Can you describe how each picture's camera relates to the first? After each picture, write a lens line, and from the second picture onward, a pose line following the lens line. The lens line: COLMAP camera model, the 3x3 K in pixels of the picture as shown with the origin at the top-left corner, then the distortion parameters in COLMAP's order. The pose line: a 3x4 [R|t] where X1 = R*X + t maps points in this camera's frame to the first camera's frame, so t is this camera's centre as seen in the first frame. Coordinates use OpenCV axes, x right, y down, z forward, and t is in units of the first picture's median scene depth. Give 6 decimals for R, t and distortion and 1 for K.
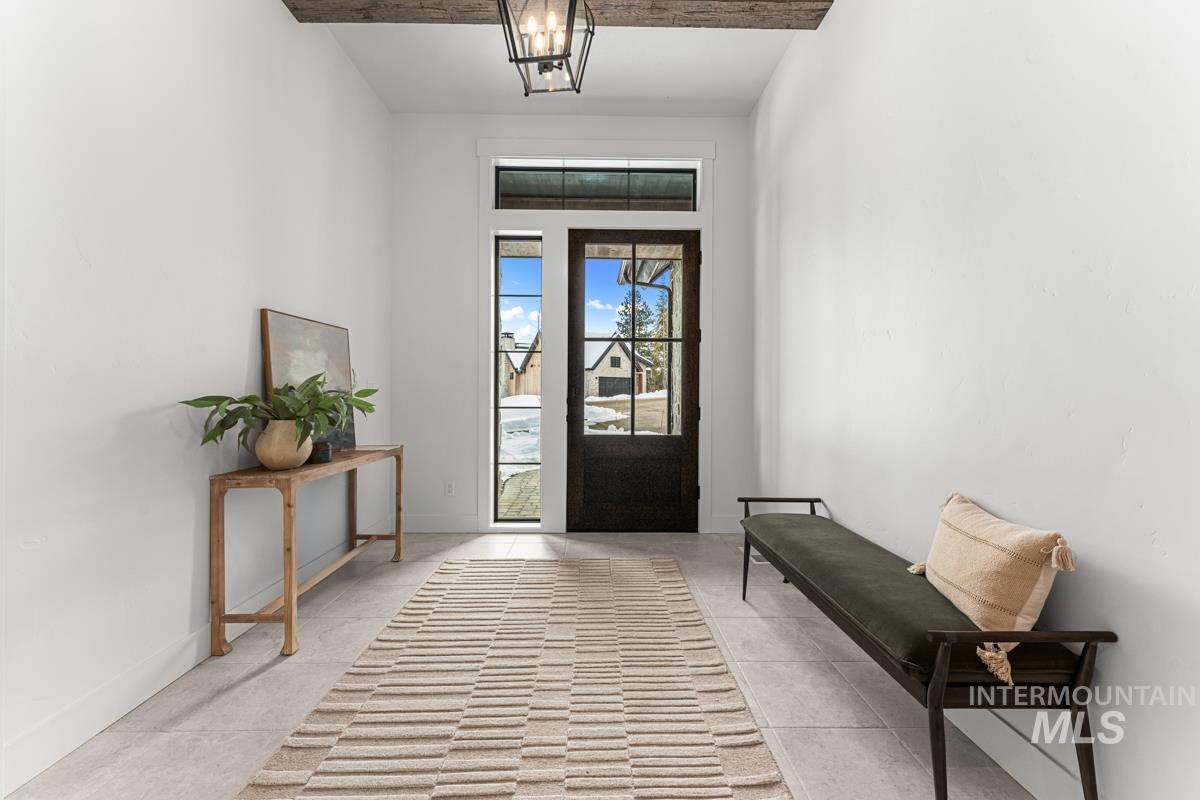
lens RADIAL K [[481.5, 0, 599.8], [0, 481.5, 397.9], [0, 0, 1]] dist [0.001511, -0.000277]
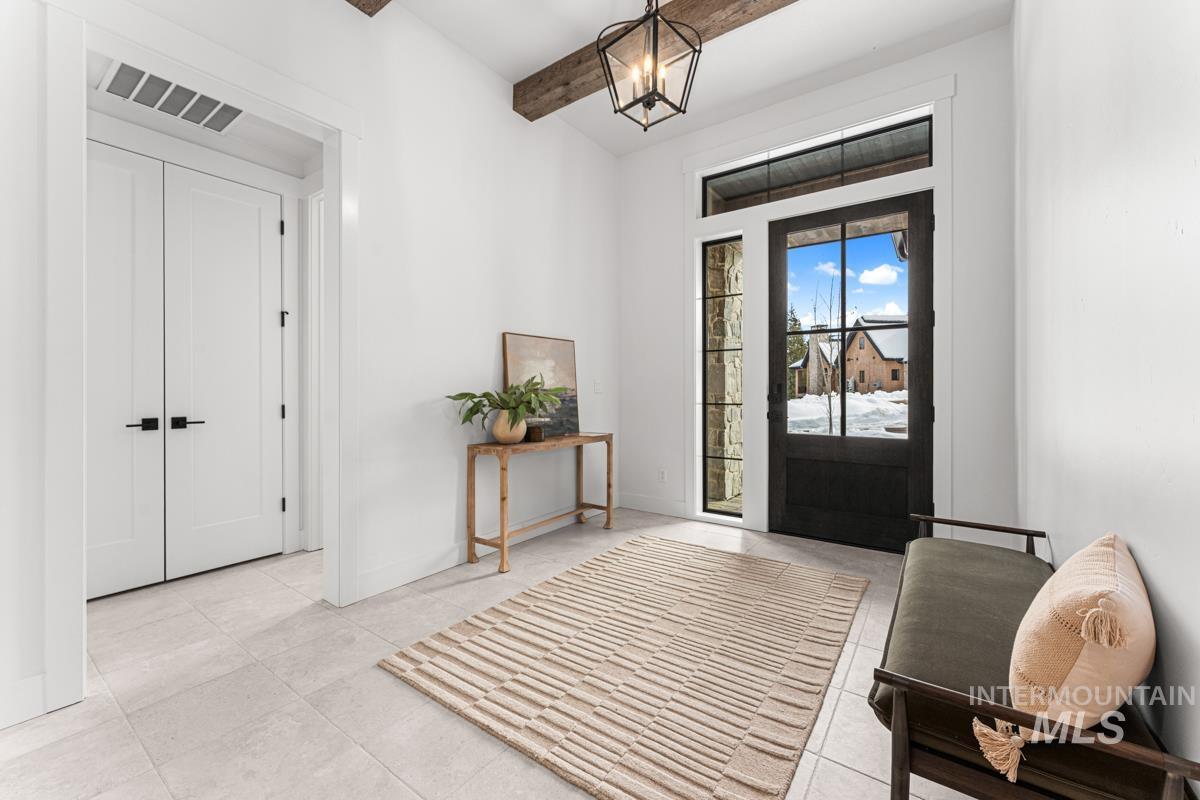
lens RADIAL K [[481.5, 0, 598.6], [0, 481.5, 394.4], [0, 0, 1]] dist [0.001511, -0.000277]
pose [[0.802998, 0.000708, -0.595982, 0.435153], [-0.001190, 0.999999, -0.000416, 0.000665], [0.595981, 0.001044, 0.802998, 0.013121]]
